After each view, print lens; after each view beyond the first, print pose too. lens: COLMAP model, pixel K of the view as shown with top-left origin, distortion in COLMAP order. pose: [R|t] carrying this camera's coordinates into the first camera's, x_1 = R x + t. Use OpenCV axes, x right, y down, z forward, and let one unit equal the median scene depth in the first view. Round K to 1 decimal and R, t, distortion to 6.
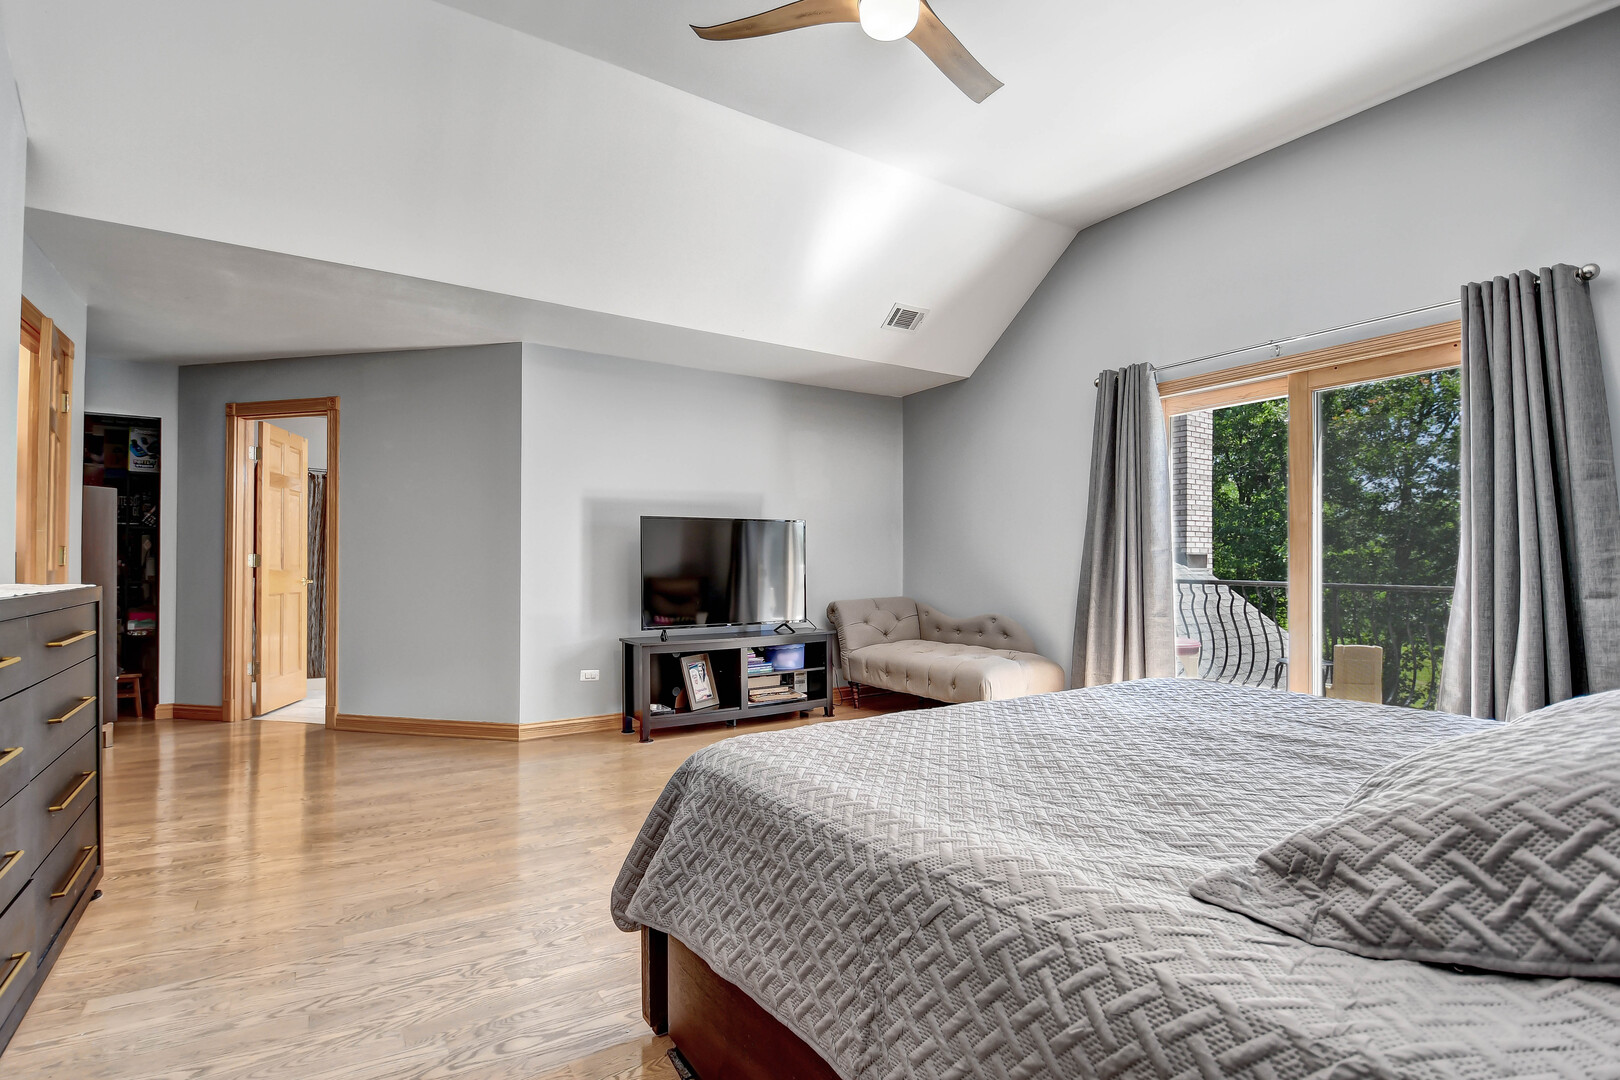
lens RADIAL K [[743.6, 0, 798.7], [0, 743.6, 566.1], [0, 0, 1]] dist [0.028292, -0.028983]
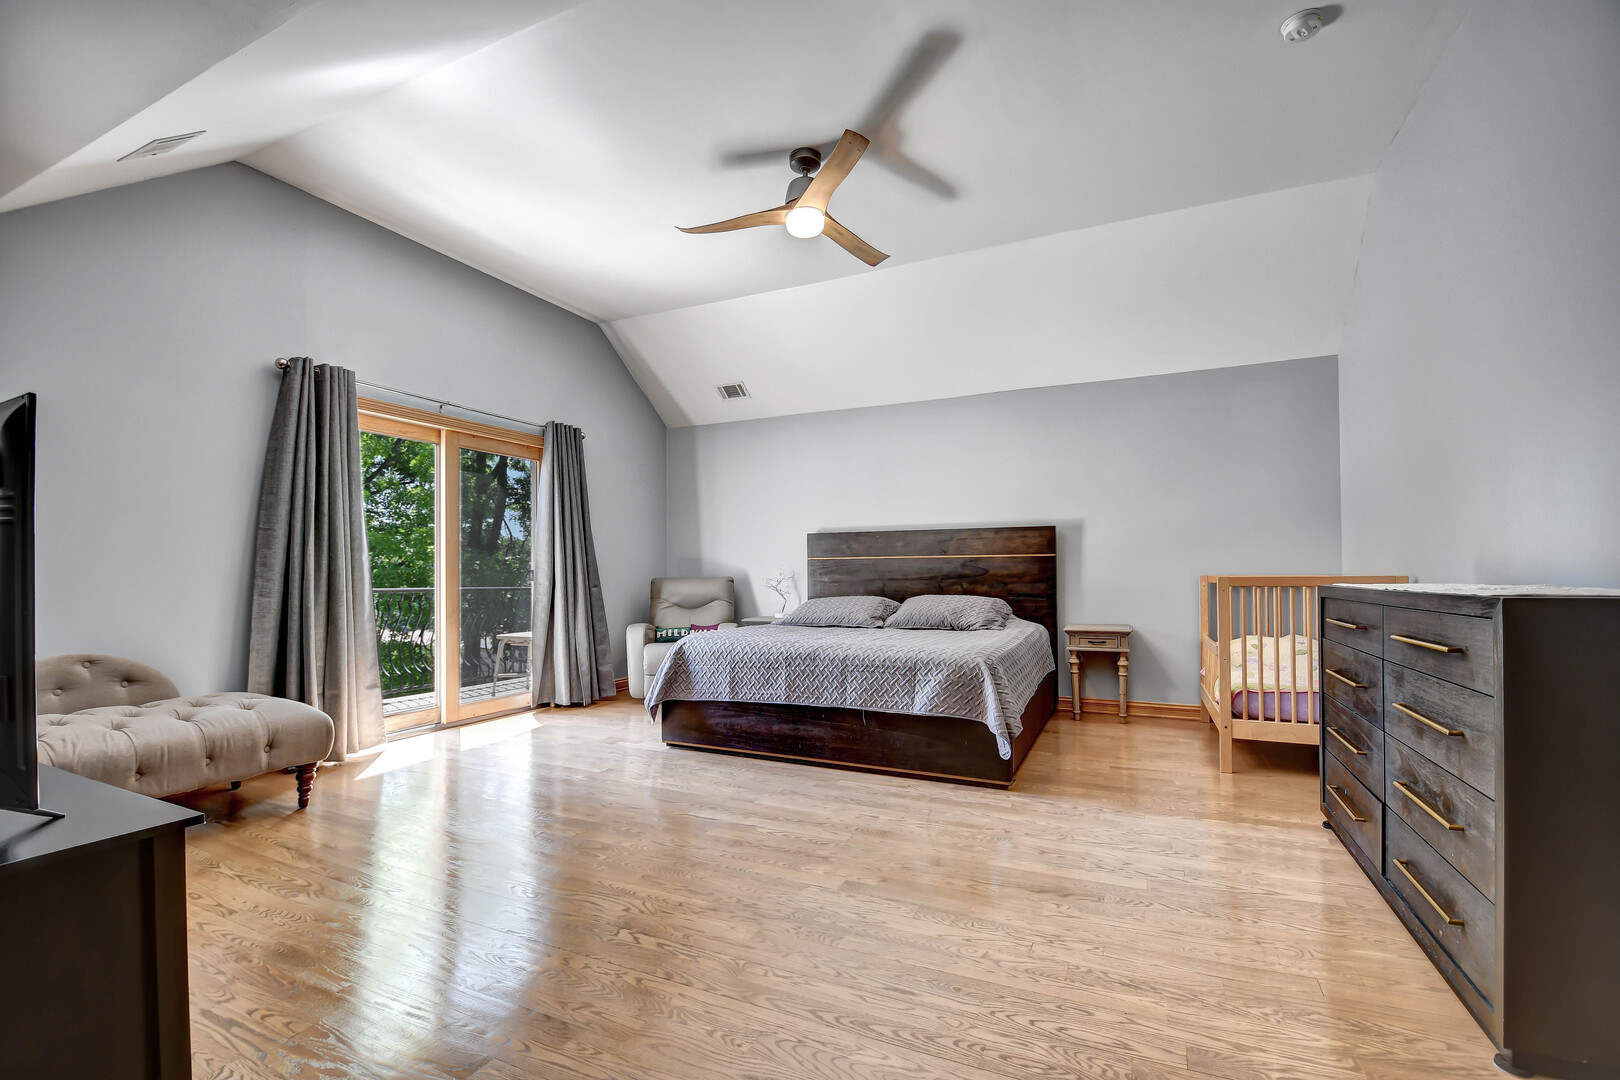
lens RADIAL K [[743.6, 0, 798.7], [0, 743.6, 566.1], [0, 0, 1]] dist [0.028292, -0.028983]
pose [[-0.528708, 0.008451, 0.848762, -1.284673], [0.014581, 0.999893, -0.000873, 0.012209], [-0.848679, 0.011914, -0.528775, 2.023455]]
